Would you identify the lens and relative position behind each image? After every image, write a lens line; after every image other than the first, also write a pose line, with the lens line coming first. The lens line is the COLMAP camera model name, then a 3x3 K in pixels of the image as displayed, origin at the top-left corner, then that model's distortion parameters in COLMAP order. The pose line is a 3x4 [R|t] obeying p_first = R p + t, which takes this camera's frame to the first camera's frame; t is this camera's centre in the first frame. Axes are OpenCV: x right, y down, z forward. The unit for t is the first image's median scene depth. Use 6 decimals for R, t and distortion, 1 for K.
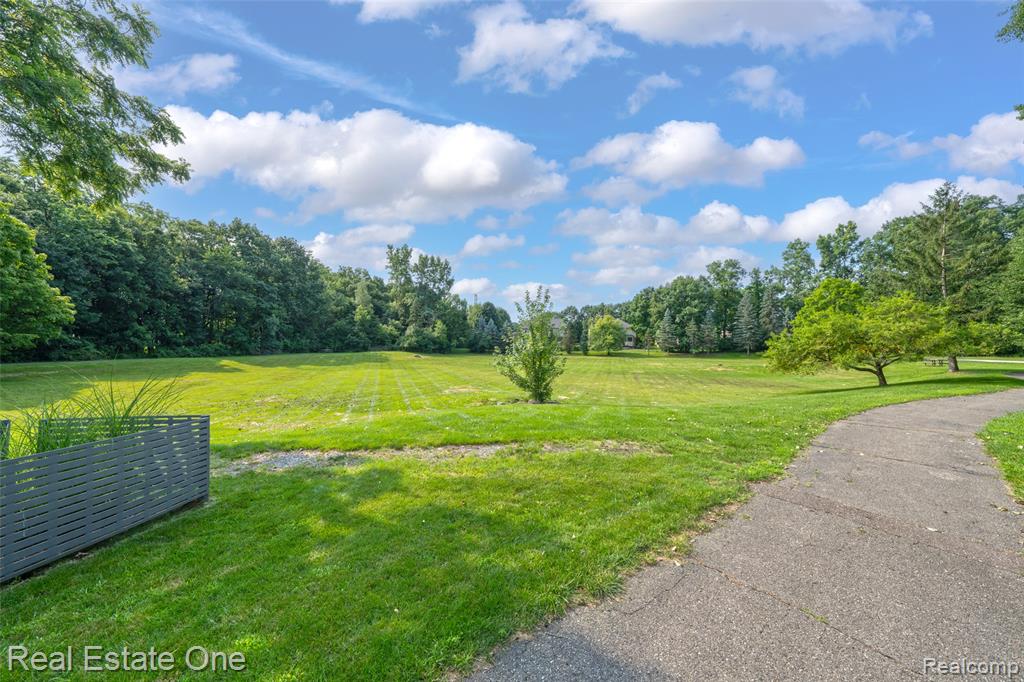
lens RADIAL K [[345.2, 0, 514.7], [0, 345.2, 341.4], [0, 0, 1]] dist [0.000216, -0.000002]
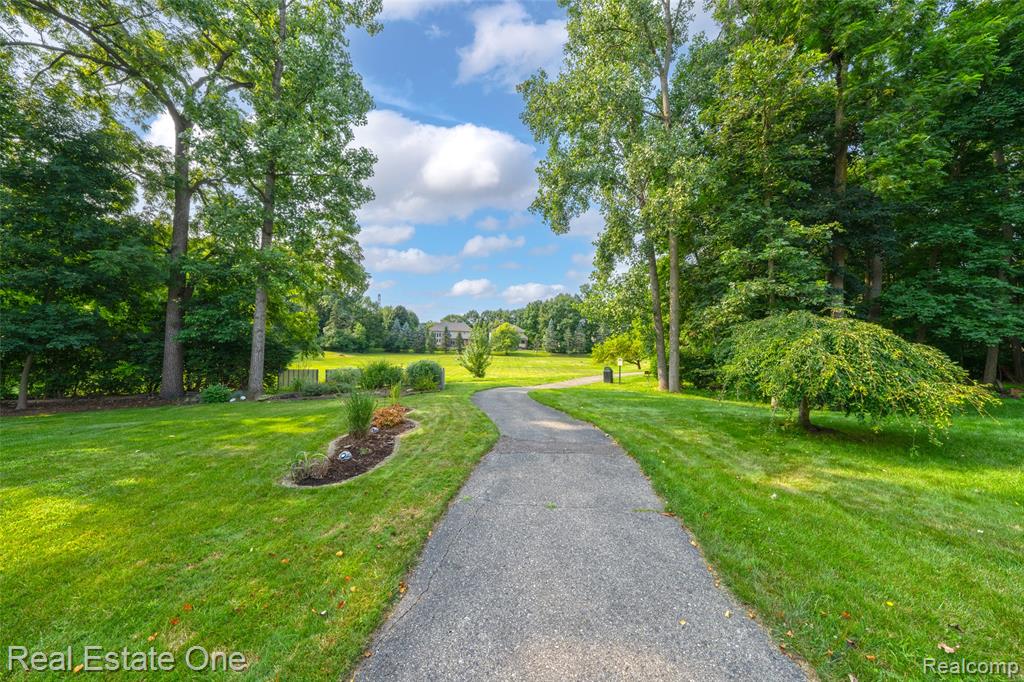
lens RADIAL K [[345.2, 0, 509.6], [0, 345.2, 341.1], [0, 0, 1]] dist [0.000216, -0.000002]
pose [[0.959792, 0.014460, 0.280340, -0.063771], [-0.014635, 0.999892, -0.001467, -0.007888], [-0.280331, -0.002694, 0.959900, -0.185760]]
